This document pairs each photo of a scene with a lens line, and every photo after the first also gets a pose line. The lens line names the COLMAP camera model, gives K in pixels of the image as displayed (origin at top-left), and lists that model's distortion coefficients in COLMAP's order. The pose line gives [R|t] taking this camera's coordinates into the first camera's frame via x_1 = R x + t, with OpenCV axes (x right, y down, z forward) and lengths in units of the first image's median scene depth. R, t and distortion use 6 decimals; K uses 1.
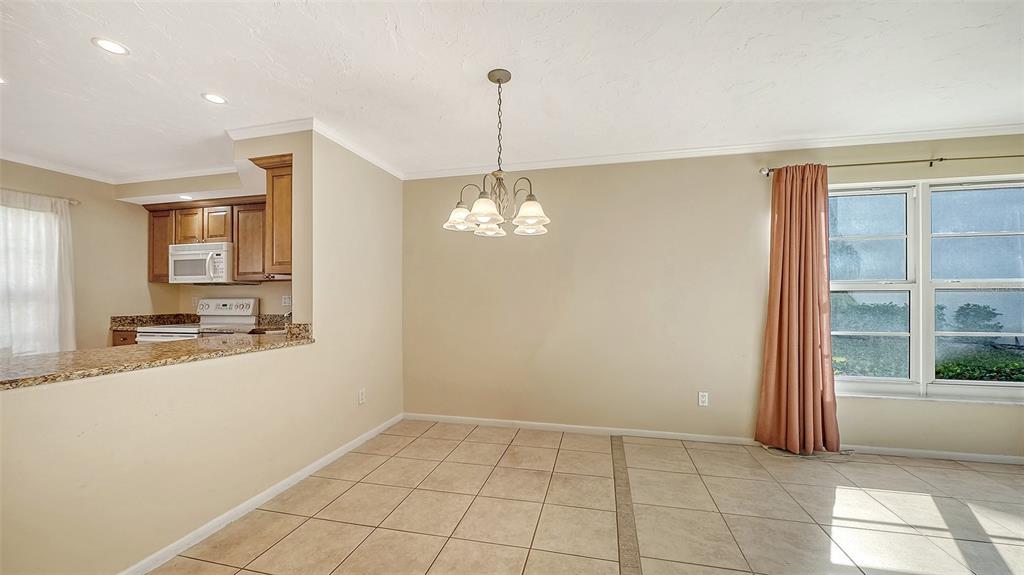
lens RADIAL K [[376.0, 0, 508.9], [0, 376.0, 299.9], [0, 0, 1]] dist [-0.007135, -0.001295]
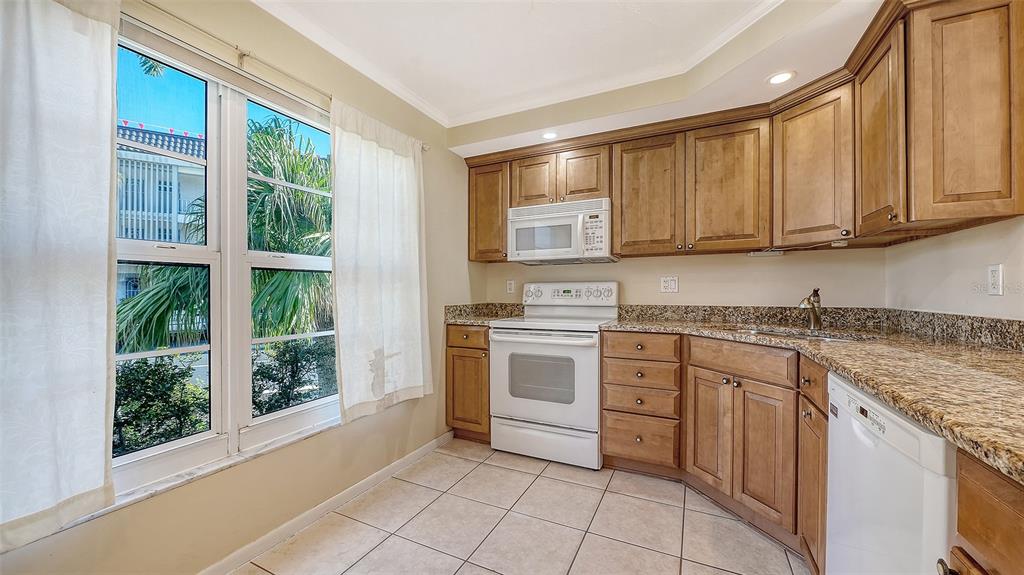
lens RADIAL K [[376.0, 0, 508.3], [0, 376.0, 292.5], [0, 0, 1]] dist [-0.007135, -0.001295]
pose [[0.974197, 0.002096, -0.225689, -0.941188], [-0.002998, 0.999989, -0.003656, 0.025332], [0.225679, 0.004238, 0.974192, 0.359799]]
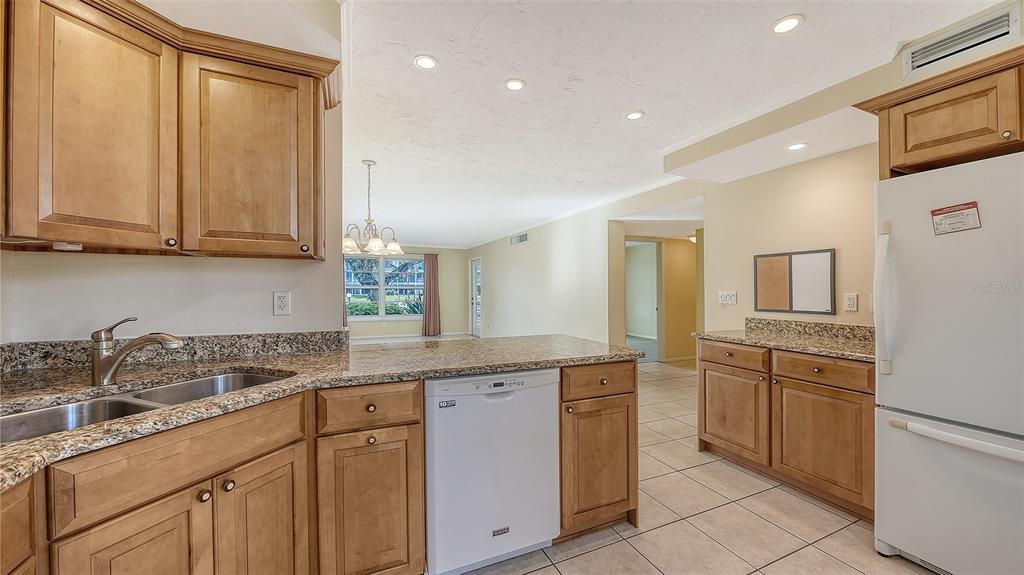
lens RADIAL K [[376.0, 0, 517.8], [0, 376.0, 285.4], [0, 0, 1]] dist [-0.007135, -0.001295]
pose [[-0.614618, 0.009900, 0.788763, -1.160326], [0.005792, 0.999951, -0.008037, -0.014816], [-0.788804, -0.000371, -0.614645, 0.999201]]
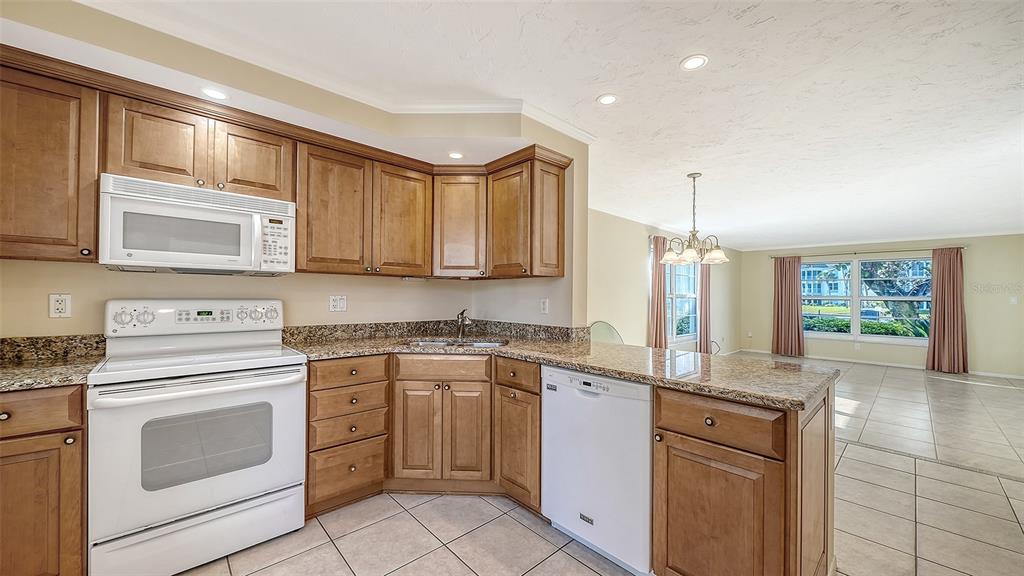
lens RADIAL K [[376.0, 0, 516.1], [0, 376.0, 294.7], [0, 0, 1]] dist [-0.007135, -0.001295]
pose [[0.552037, 0.014217, 0.833698, -1.266928], [-0.005599, 0.999895, -0.013344, -0.008612], [-0.833801, 0.002698, 0.552059, 0.482285]]
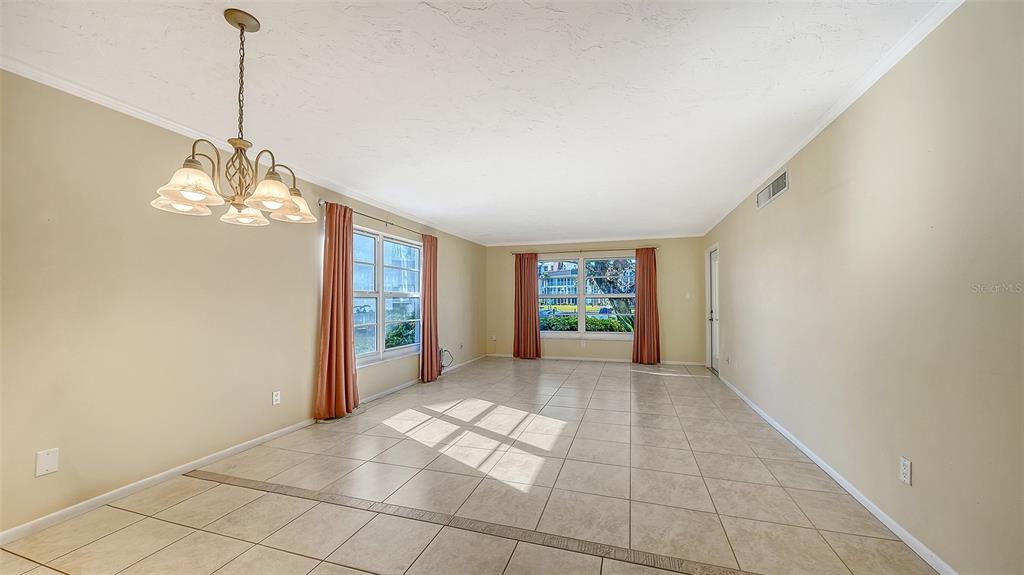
lens RADIAL K [[376.0, 0, 517.3], [0, 376.0, 296.9], [0, 0, 1]] dist [-0.007135, -0.001295]
pose [[0.062208, 0.012922, 0.997980, -0.504770], [0.013432, 0.999815, -0.013783, 0.003257], [-0.997973, 0.014262, 0.062023, 0.249923]]
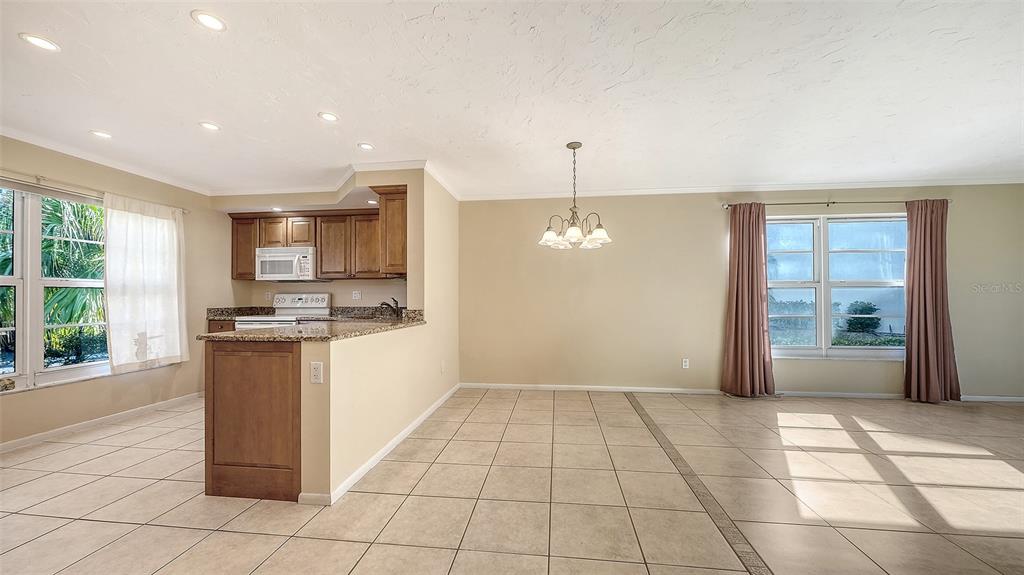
lens RADIAL K [[356.2, 0, 510.5], [0, 356.2, 295.8], [0, 0, 1]] dist [-0.005594, -0.001211]
pose [[0.993582, 0.001056, 0.113110, -0.295314], [0.000293, 0.999929, -0.011908, 0.023095], [-0.113115, 0.011864, 0.993511, -0.268379]]
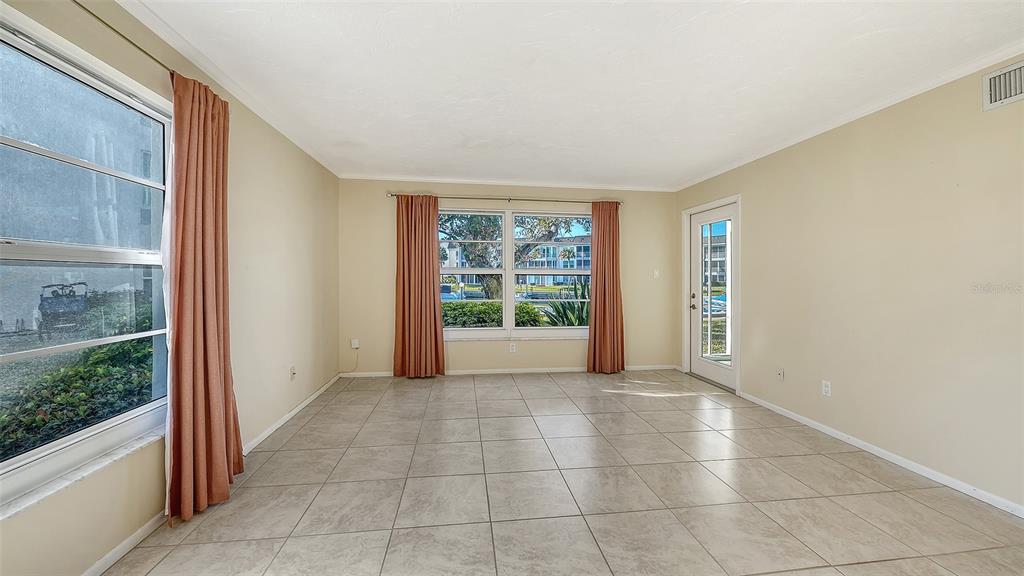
lens RADIAL K [[376.0, 0, 512.4], [0, 376.0, 282.1], [0, 0, 1]] dist [-0.007135, -0.001295]
pose [[-0.357055, -0.009307, 0.934037, 0.508110], [0.004145, 0.999925, 0.011547, -0.003623], [-0.934074, 0.007994, -0.356990, 0.522911]]
